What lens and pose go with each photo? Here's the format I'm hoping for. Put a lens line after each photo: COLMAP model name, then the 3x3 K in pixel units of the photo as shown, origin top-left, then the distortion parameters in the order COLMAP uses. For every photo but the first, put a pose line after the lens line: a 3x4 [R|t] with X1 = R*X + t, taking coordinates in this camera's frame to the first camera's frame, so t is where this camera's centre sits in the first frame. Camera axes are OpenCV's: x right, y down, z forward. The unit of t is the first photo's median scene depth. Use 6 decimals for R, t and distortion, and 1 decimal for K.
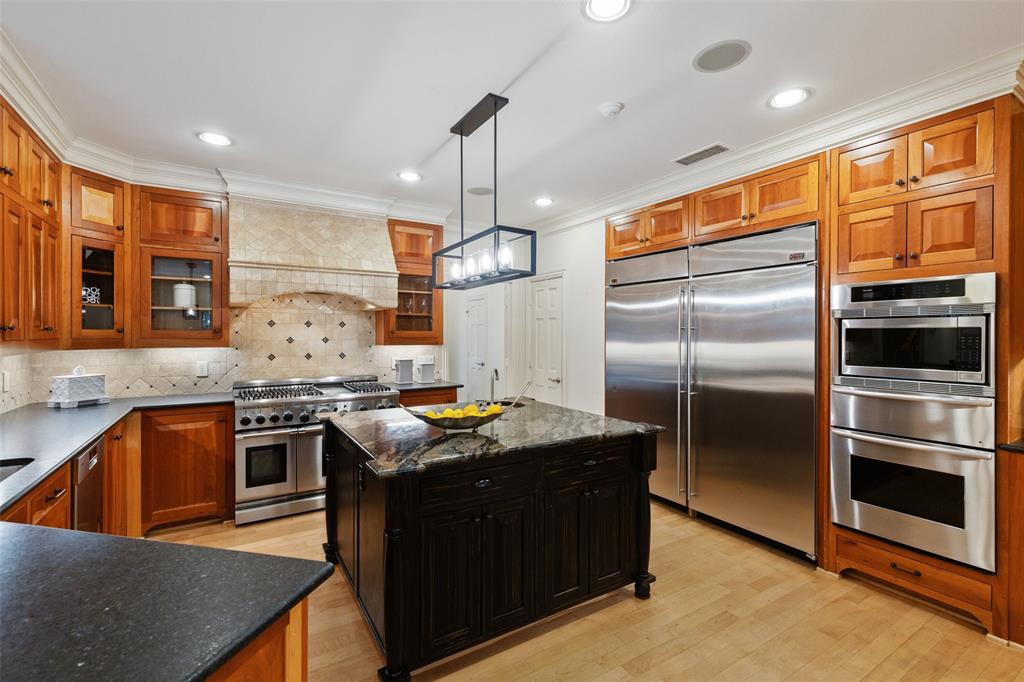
lens RADIAL K [[457.8, 0, 516.7], [0, 457.8, 338.0], [0, 0, 1]] dist [0.000586, 0.000255]
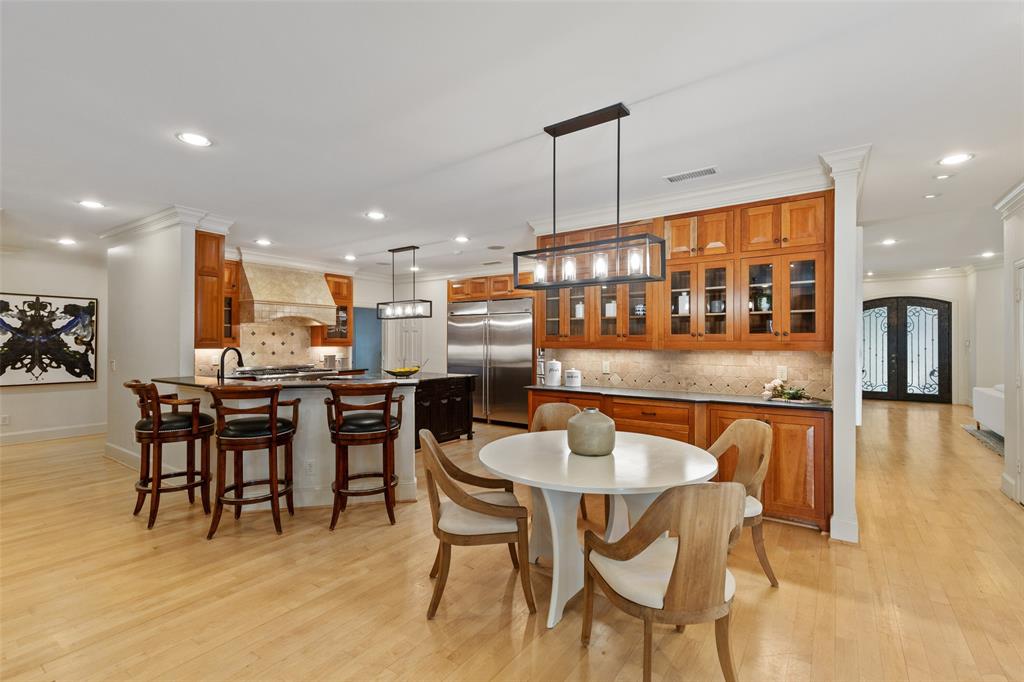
lens RADIAL K [[462.6, 0, 515.0], [0, 462.6, 344.4], [0, 0, 1]] dist [0.001299, -0.000108]
pose [[0.921065, -0.001676, 0.389405, -0.319140], [0.003159, 0.999990, -0.003168, 0.016558], [-0.389395, 0.004148, 0.921061, -0.948631]]
